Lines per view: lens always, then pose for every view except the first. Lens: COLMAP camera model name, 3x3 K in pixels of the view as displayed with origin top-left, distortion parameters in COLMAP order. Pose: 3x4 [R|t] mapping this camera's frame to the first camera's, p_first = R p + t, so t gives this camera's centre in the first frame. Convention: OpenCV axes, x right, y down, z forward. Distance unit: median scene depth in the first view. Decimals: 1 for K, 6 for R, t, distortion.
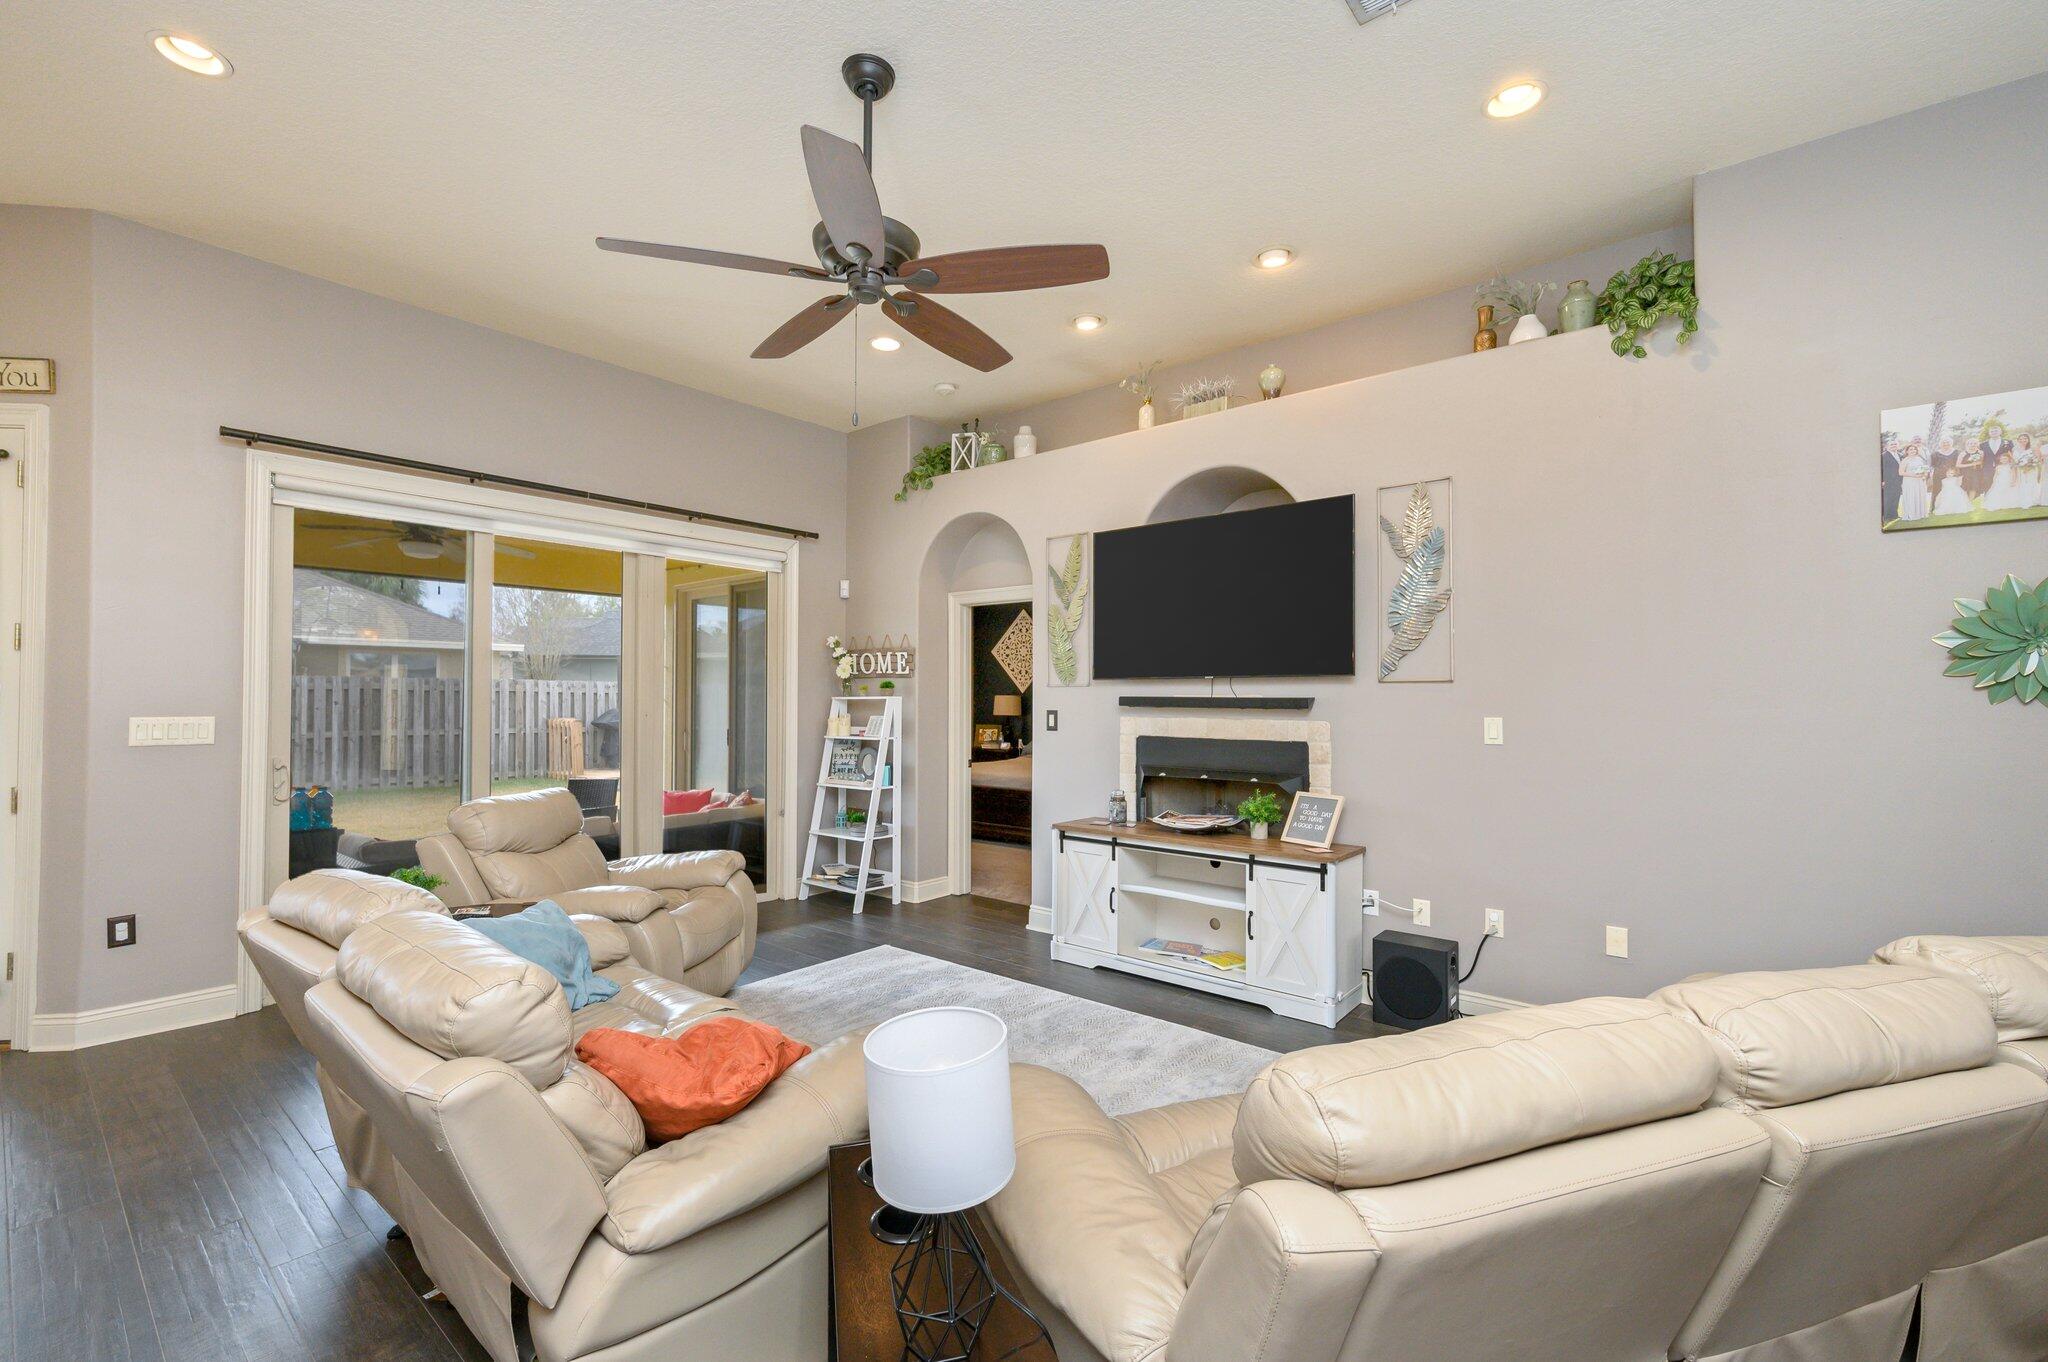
lens RADIAL K [[863.5, 0, 1024.0], [0, 863.5, 681.0], [0, 0, 1]] dist [-0.000774, -0.000202]
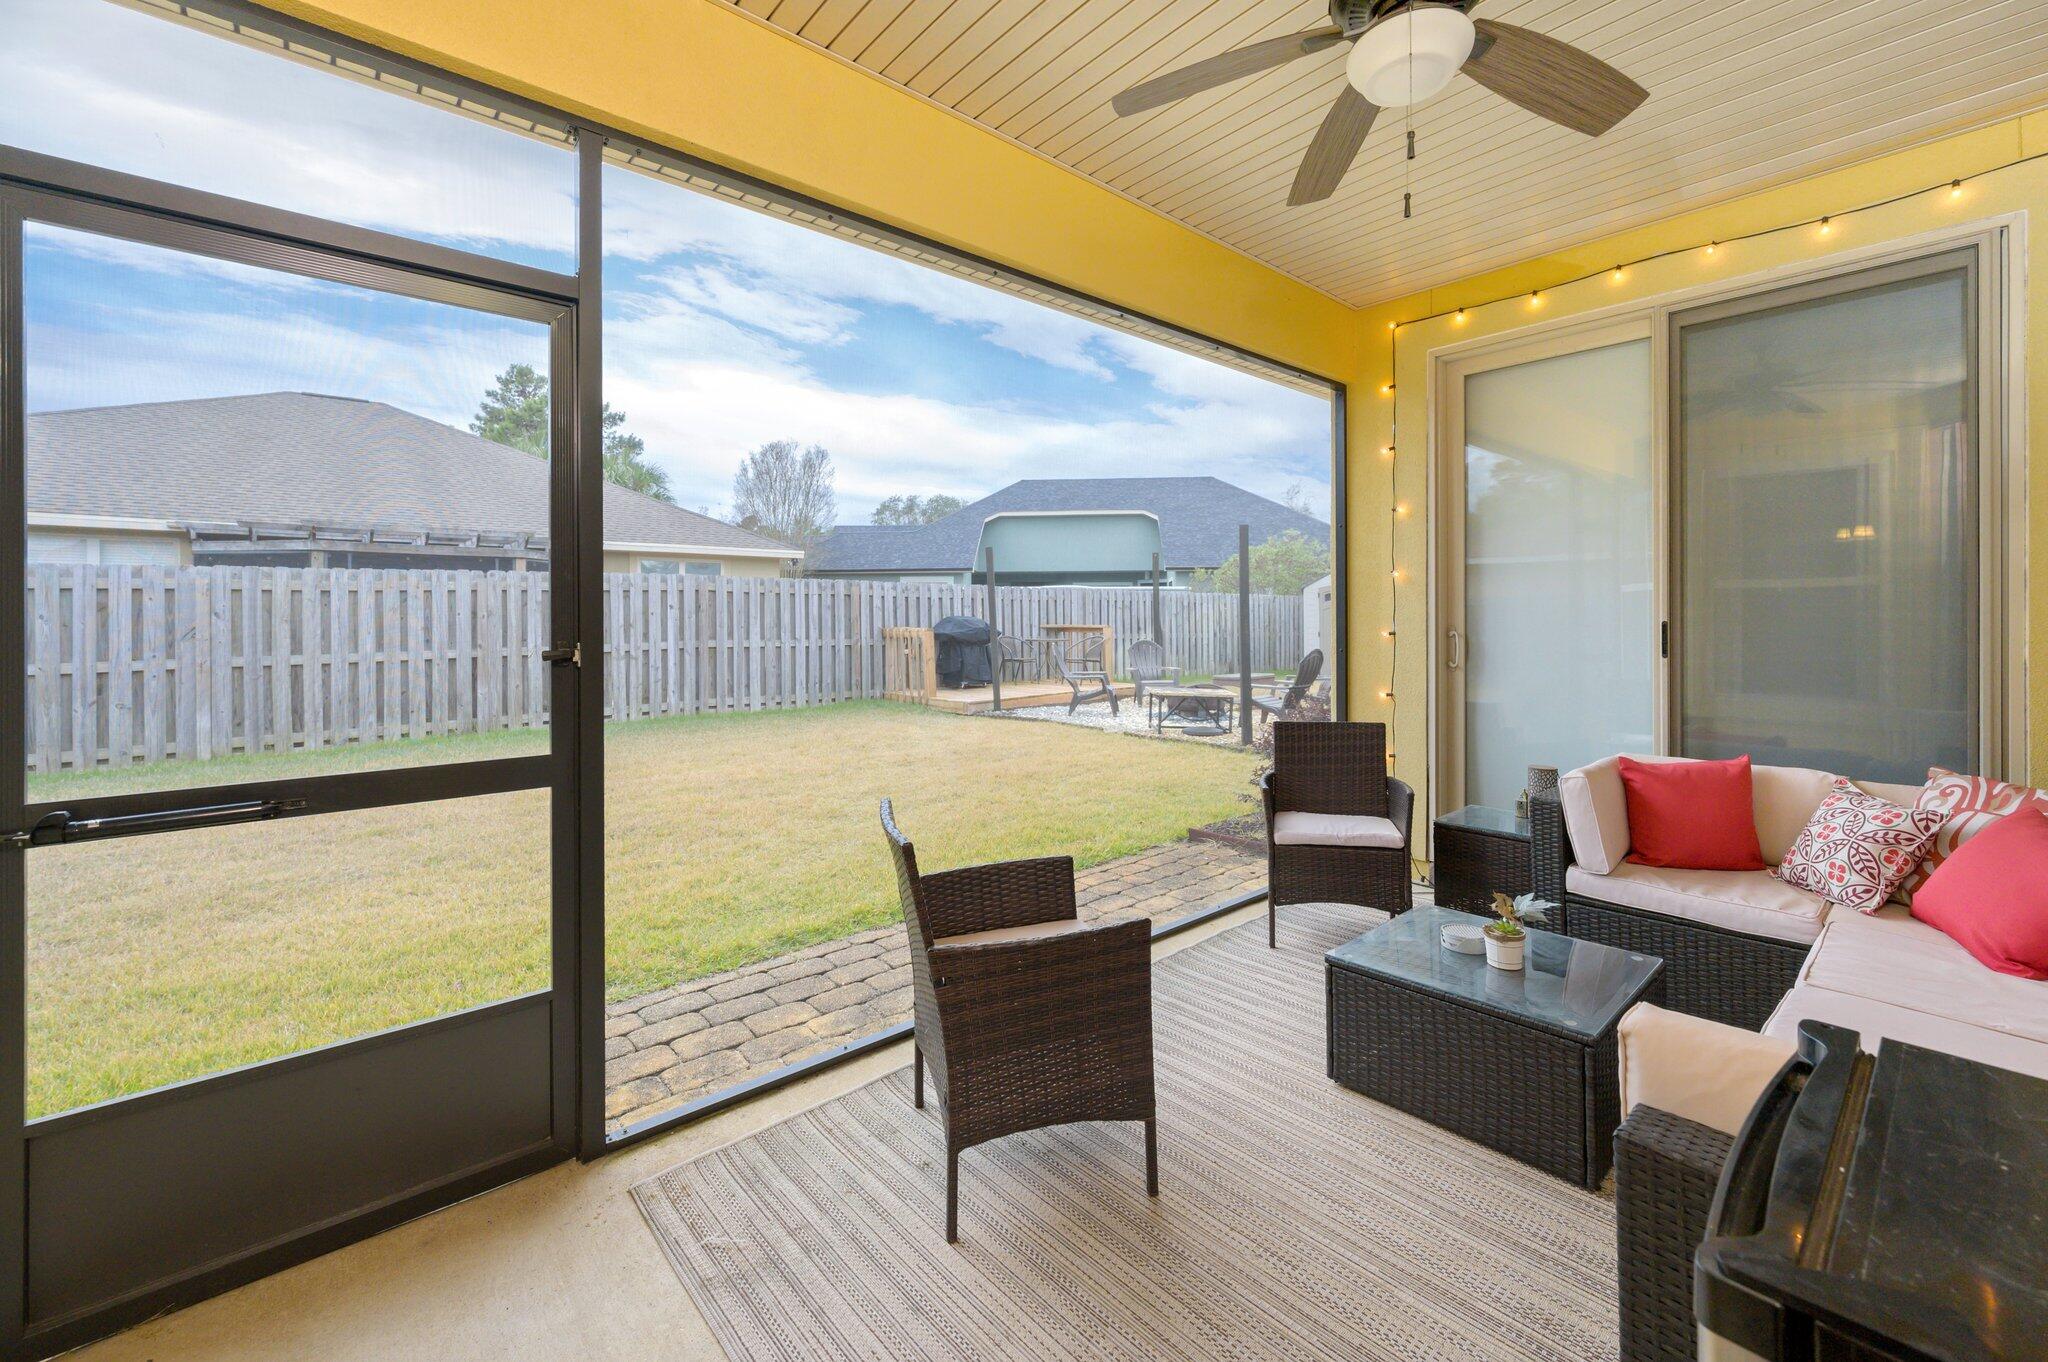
lens RADIAL K [[832.0, 0, 1032.4], [0, 832.0, 617.1], [0, 0, 1]] dist [0.000781, 0.000144]
pose [[0.987983, -0.004723, -0.154492, -0.724494], [0.007600, 0.999809, 0.018032, 0.050219], [0.154378, -0.018989, 0.987829, 0.588249]]
